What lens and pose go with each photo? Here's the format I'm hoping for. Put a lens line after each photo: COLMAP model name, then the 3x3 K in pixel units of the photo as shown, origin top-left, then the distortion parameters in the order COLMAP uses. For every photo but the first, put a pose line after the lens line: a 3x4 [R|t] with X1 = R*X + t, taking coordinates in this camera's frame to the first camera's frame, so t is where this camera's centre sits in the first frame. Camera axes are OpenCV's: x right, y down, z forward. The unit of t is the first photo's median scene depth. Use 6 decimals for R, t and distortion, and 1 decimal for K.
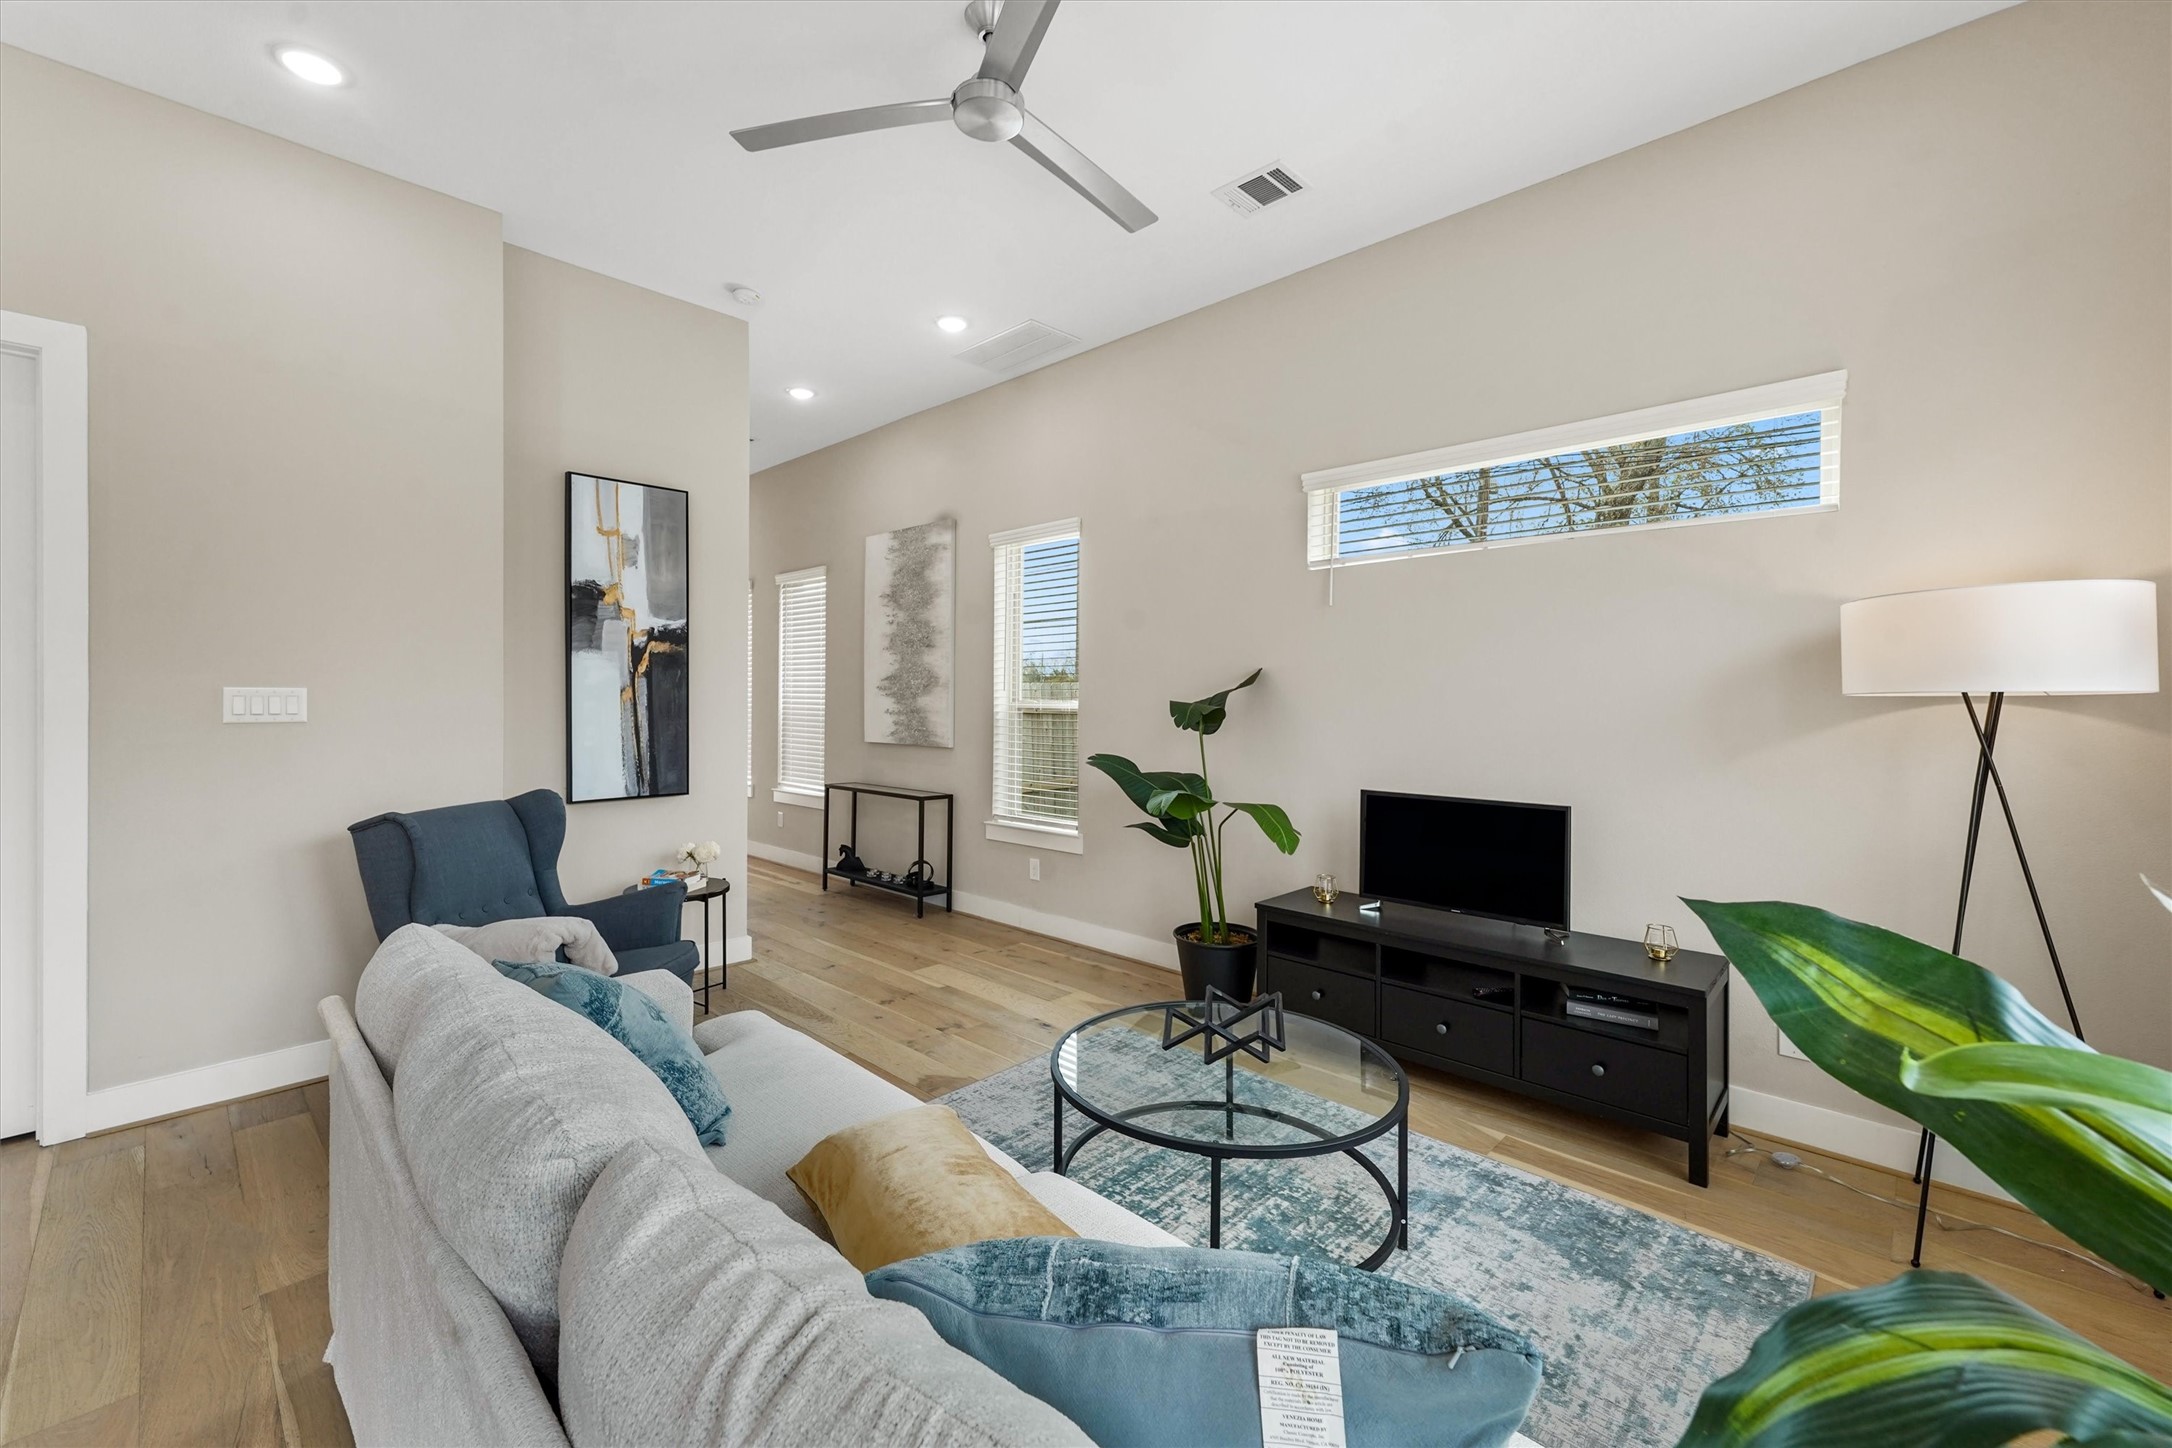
lens RADIAL K [[881.7, 0, 1062.7], [0, 881.7, 695.7], [0, 0, 1]] dist [0.008507, -0.000376]
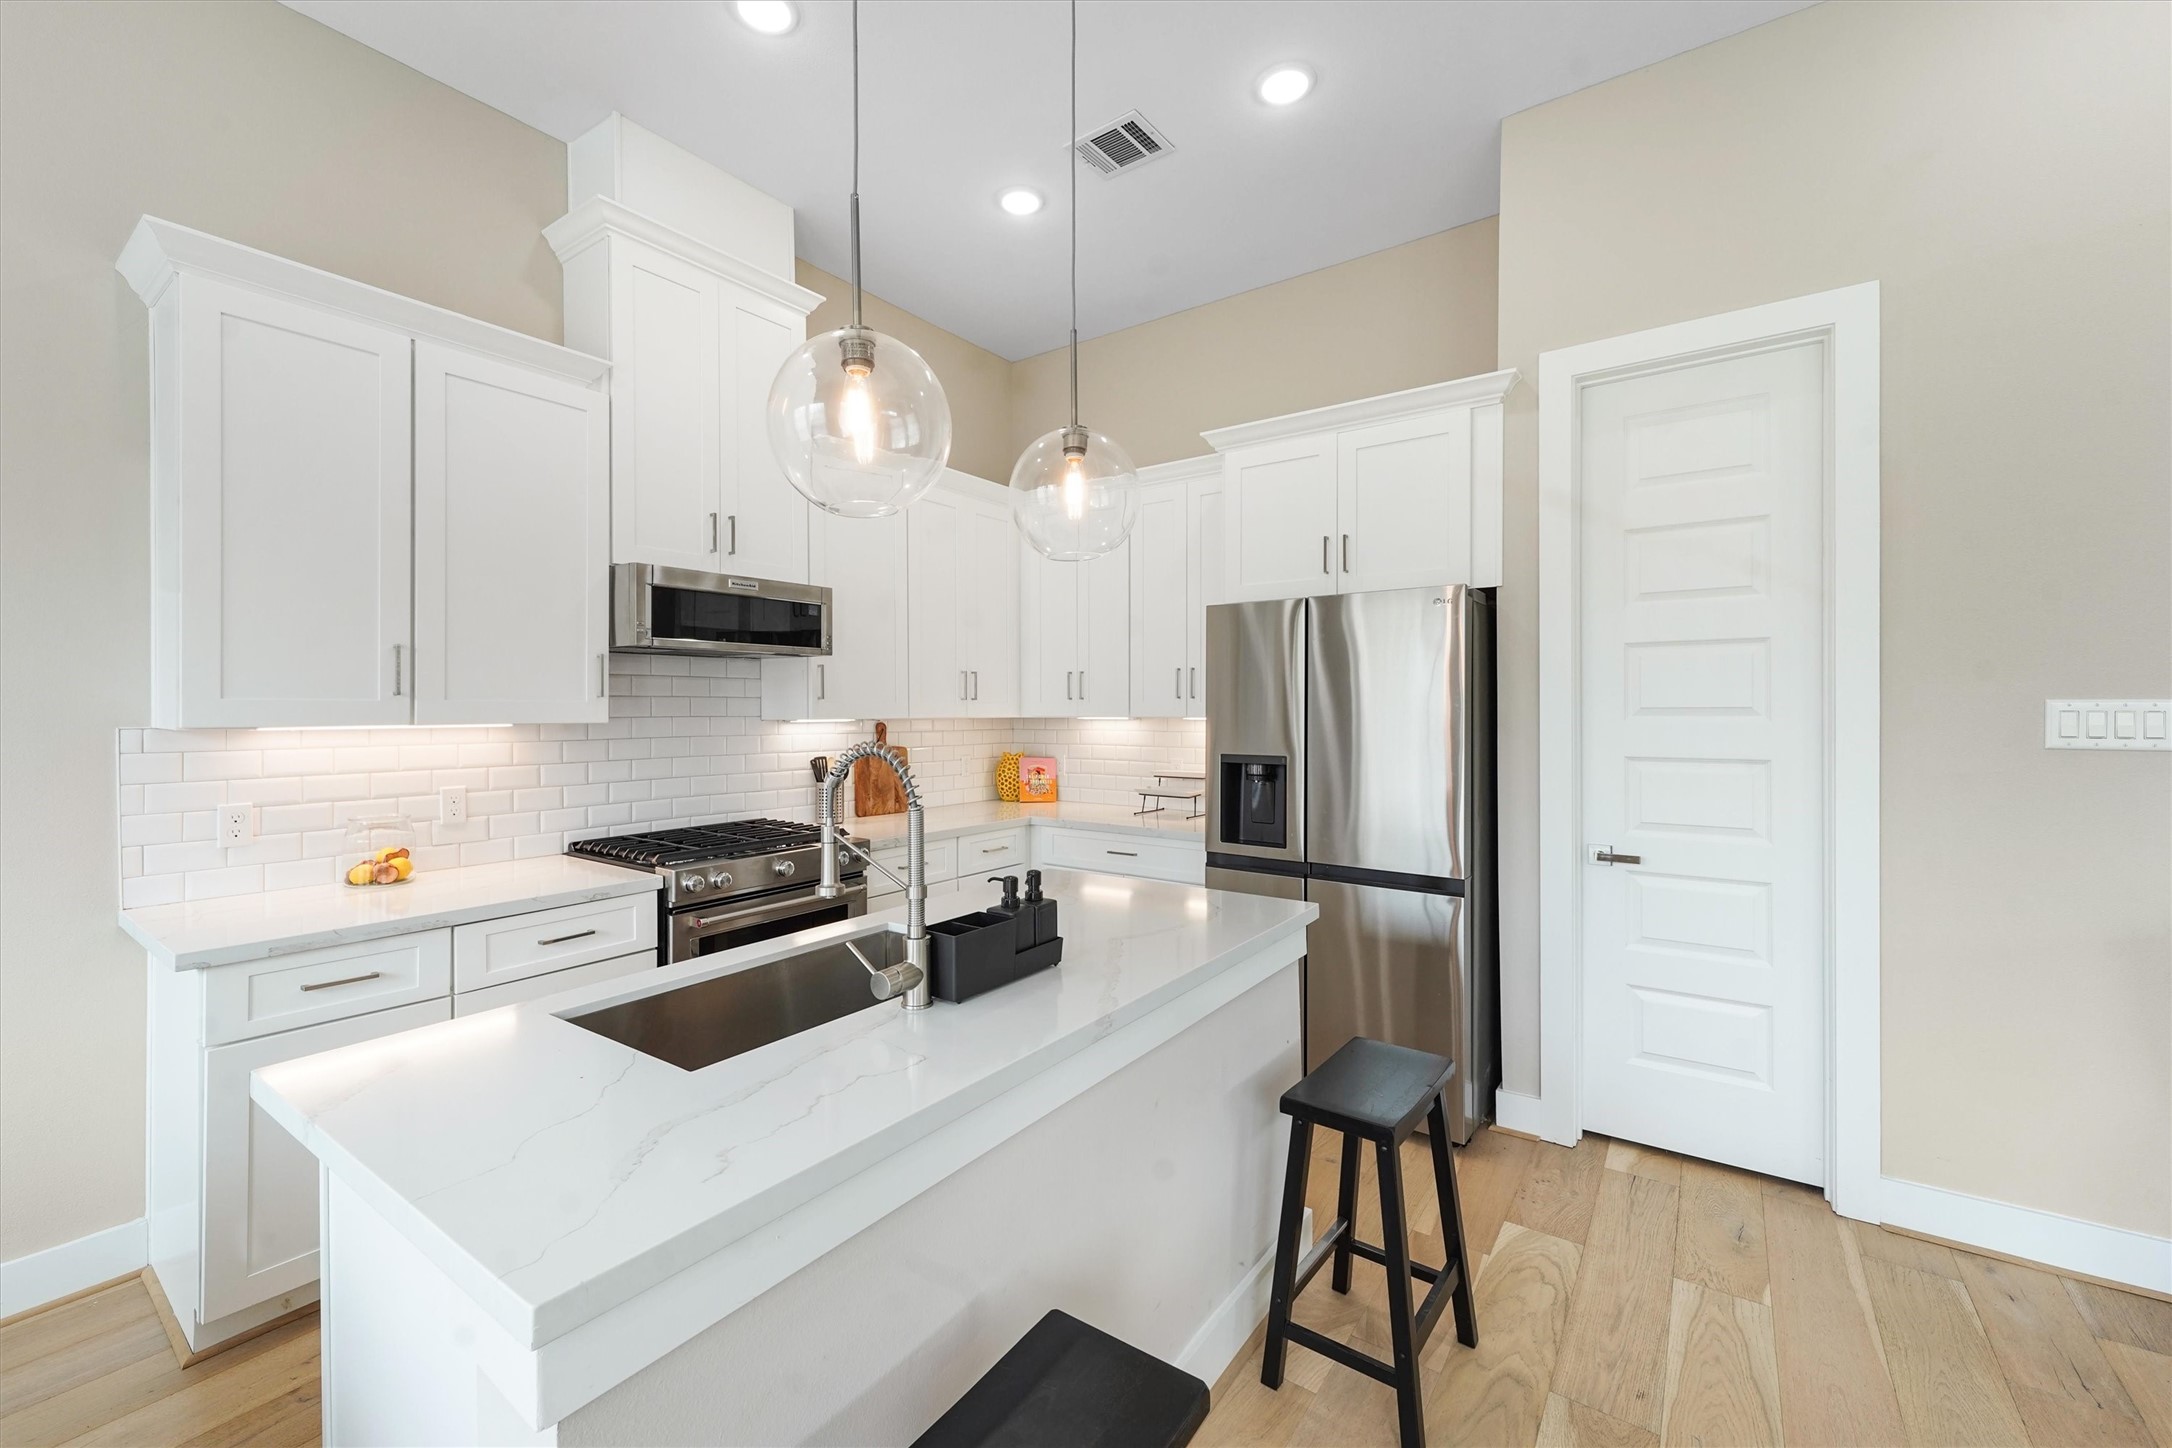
lens RADIAL K [[881.7, 0, 1058.9], [0, 881.7, 722.1], [0, 0, 1]] dist [0.008507, -0.000376]
pose [[0.133343, 0.017194, -0.990921, -0.237461], [0.005643, 0.999820, 0.018107, -0.006217], [0.991054, -0.008006, 0.133222, 0.069857]]
